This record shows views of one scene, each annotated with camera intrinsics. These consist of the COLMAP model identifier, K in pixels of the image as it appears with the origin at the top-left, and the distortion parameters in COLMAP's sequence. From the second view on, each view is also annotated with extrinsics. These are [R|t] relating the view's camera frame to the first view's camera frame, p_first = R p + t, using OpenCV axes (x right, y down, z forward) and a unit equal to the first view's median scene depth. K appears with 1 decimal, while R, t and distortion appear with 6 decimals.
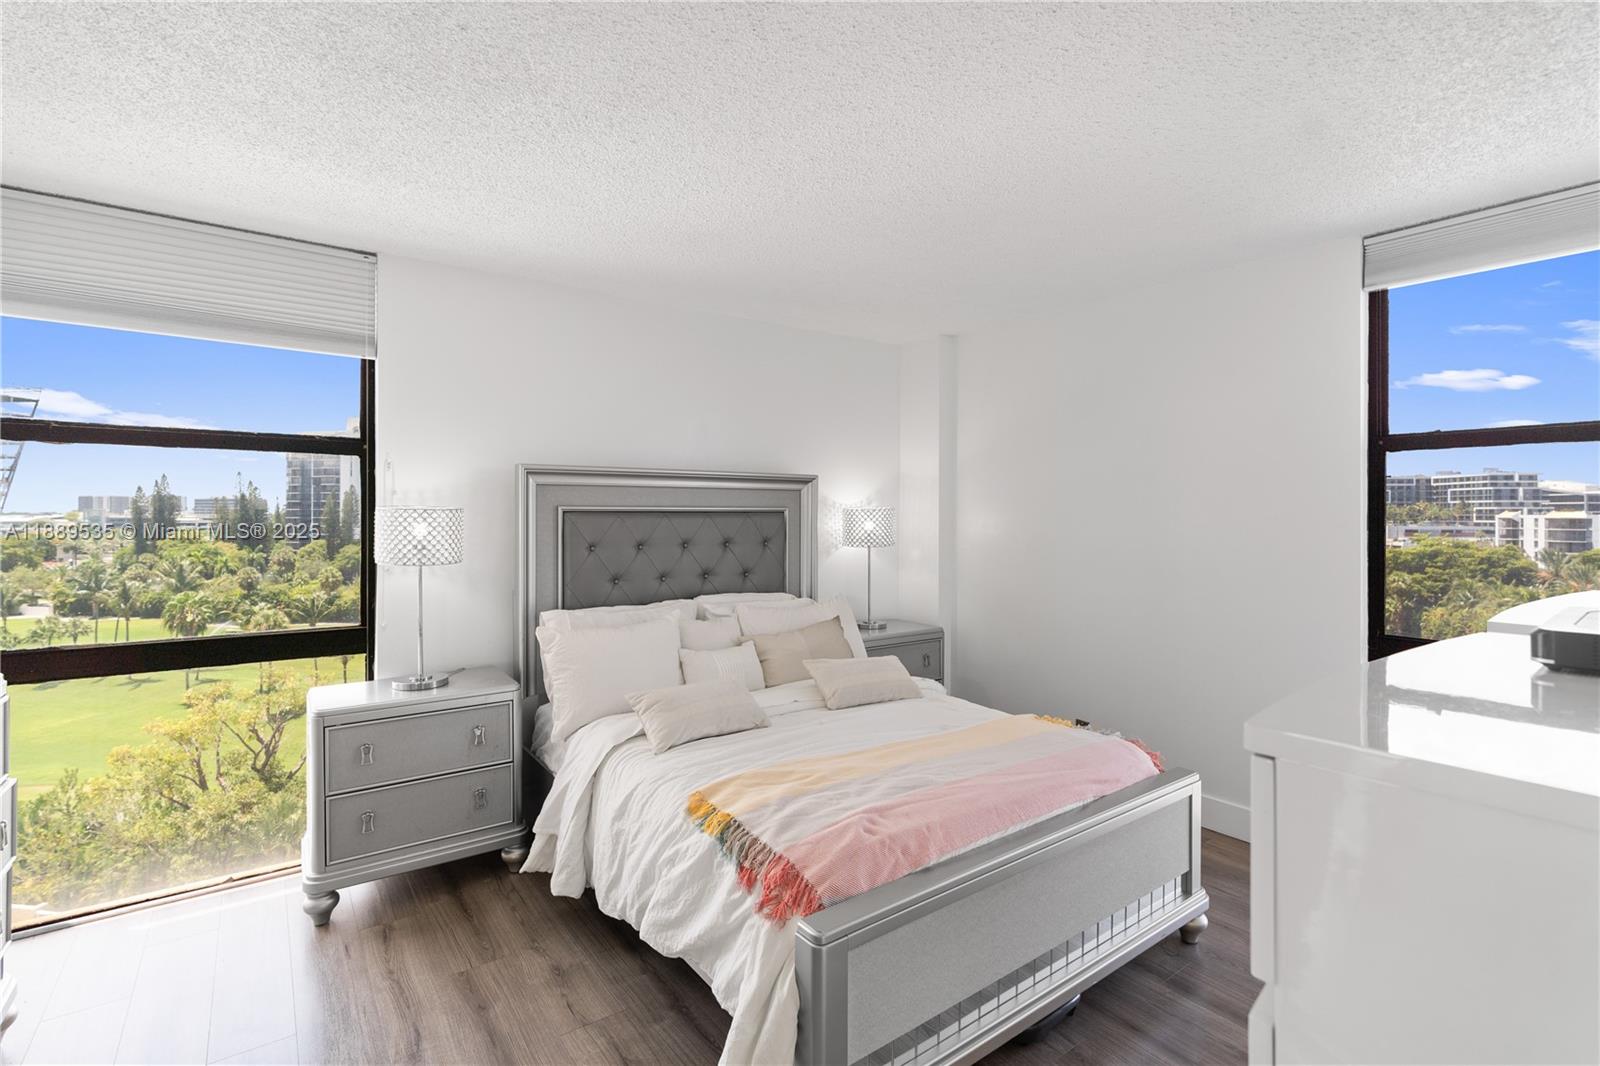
lens RADIAL K [[742.7, 0, 797.4], [0, 742.7, 511.4], [0, 0, 1]] dist [-0.008334, 0.000882]
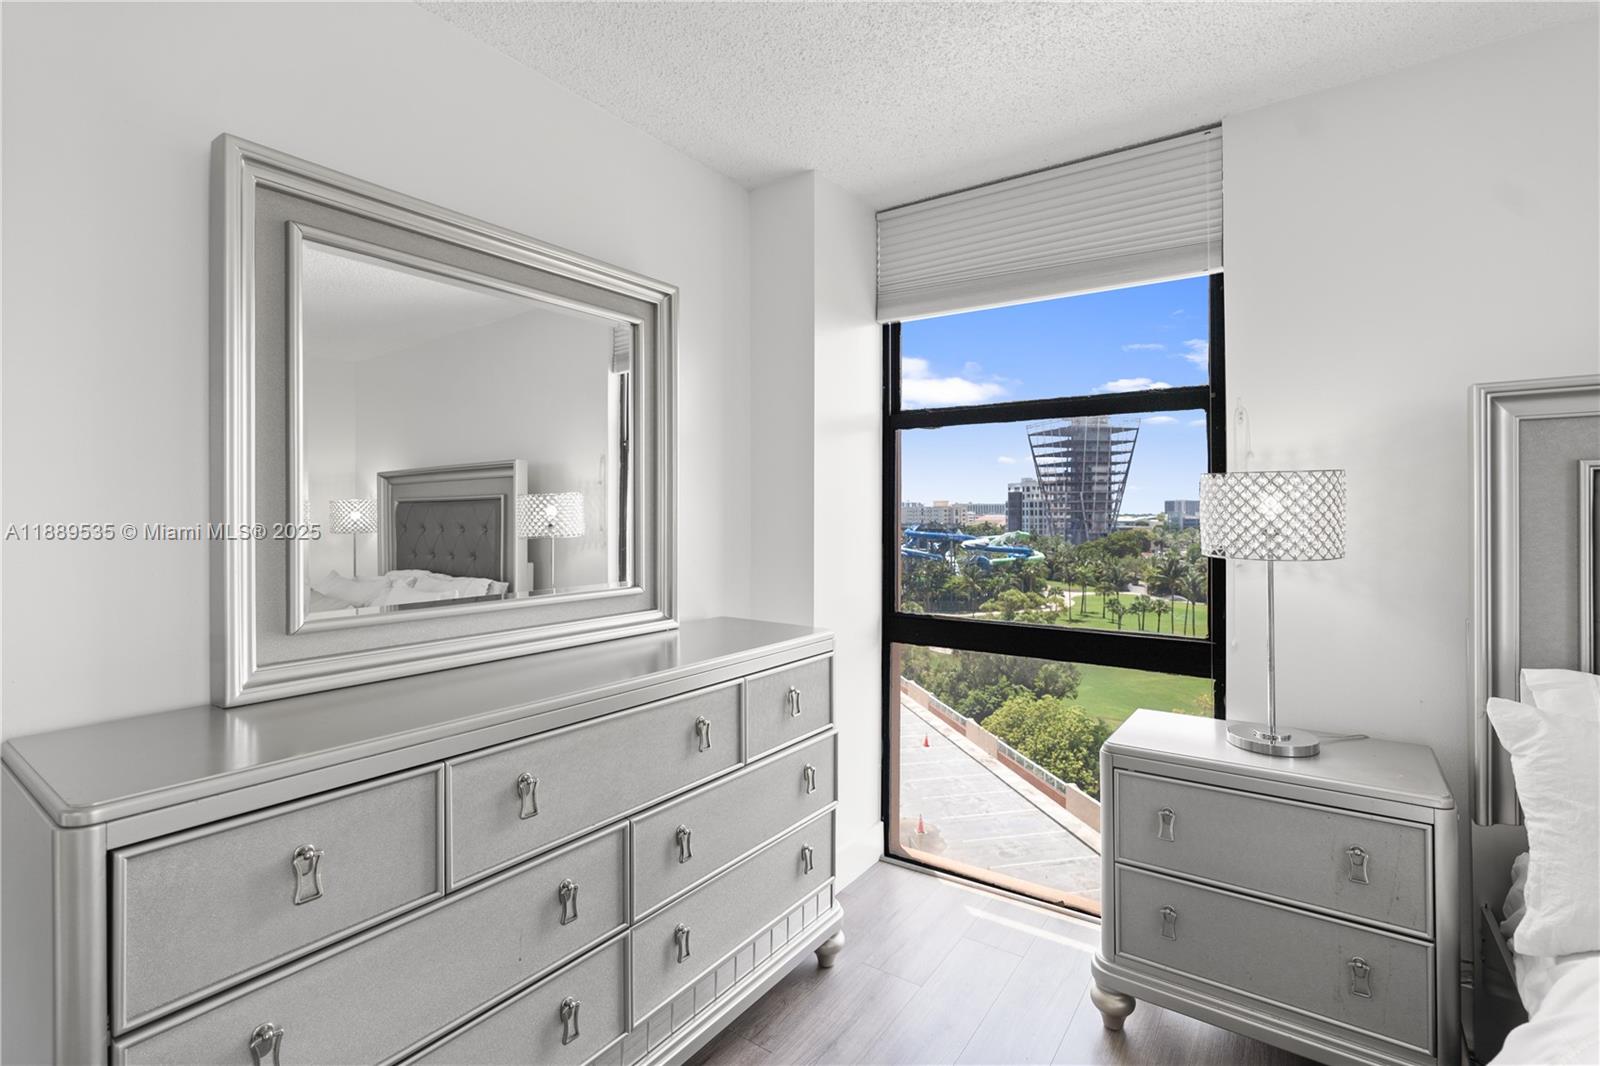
lens RADIAL K [[742.7, 0, 797.4], [0, 742.7, 511.4], [0, 0, 1]] dist [-0.008334, 0.000882]
pose [[0.334352, -0.000906, -0.942448, -0.039935], [-0.001196, 0.999998, -0.001386, 0.032046], [0.942448, 0.001591, 0.334350, 0.395284]]
